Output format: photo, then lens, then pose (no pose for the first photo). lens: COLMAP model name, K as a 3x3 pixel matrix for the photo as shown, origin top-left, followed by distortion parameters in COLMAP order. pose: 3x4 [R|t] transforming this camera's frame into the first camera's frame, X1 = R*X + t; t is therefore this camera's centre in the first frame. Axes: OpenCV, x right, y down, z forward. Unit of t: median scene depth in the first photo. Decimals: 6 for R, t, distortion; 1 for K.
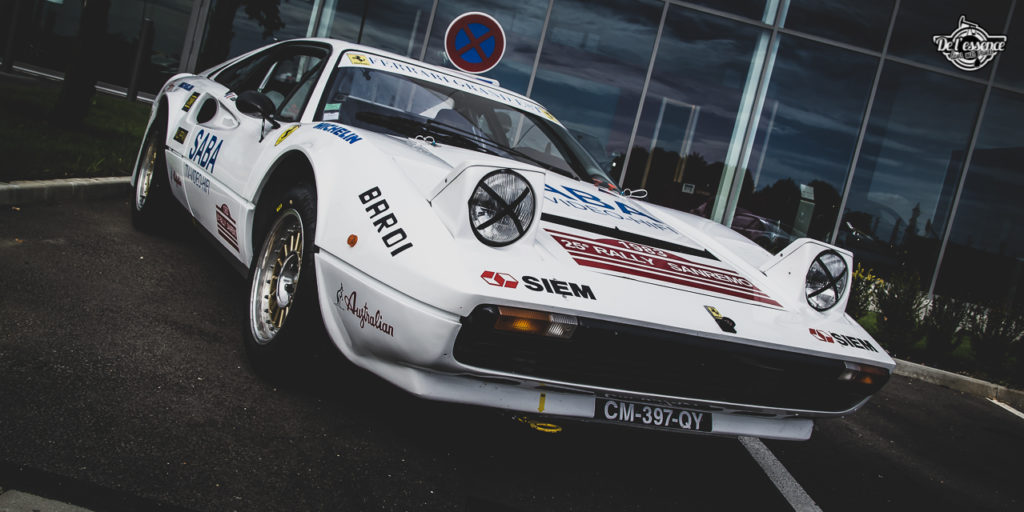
lens RADIAL K [[982.1, 0, 512.0], [0, 982.1, 256.0], [0, 0, 1]] dist [-0.057702, 0.007513]
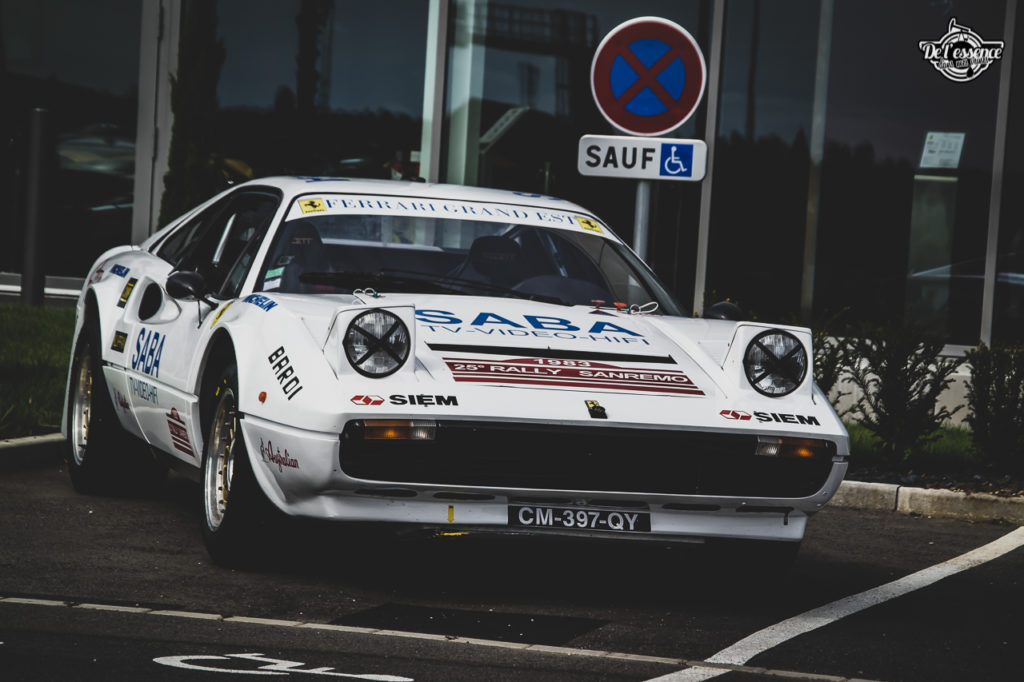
lens RADIAL K [[4301.6, 0, 512.0], [0, 4301.6, 341.0], [0, 0, 1]] dist [1.363236, -4.070321]
pose [[0.950212, -0.179990, -0.254362, 1.220248], [0.153708, 0.980822, -0.119839, 0.494653], [0.271054, 0.074775, 0.959655, -3.248043]]
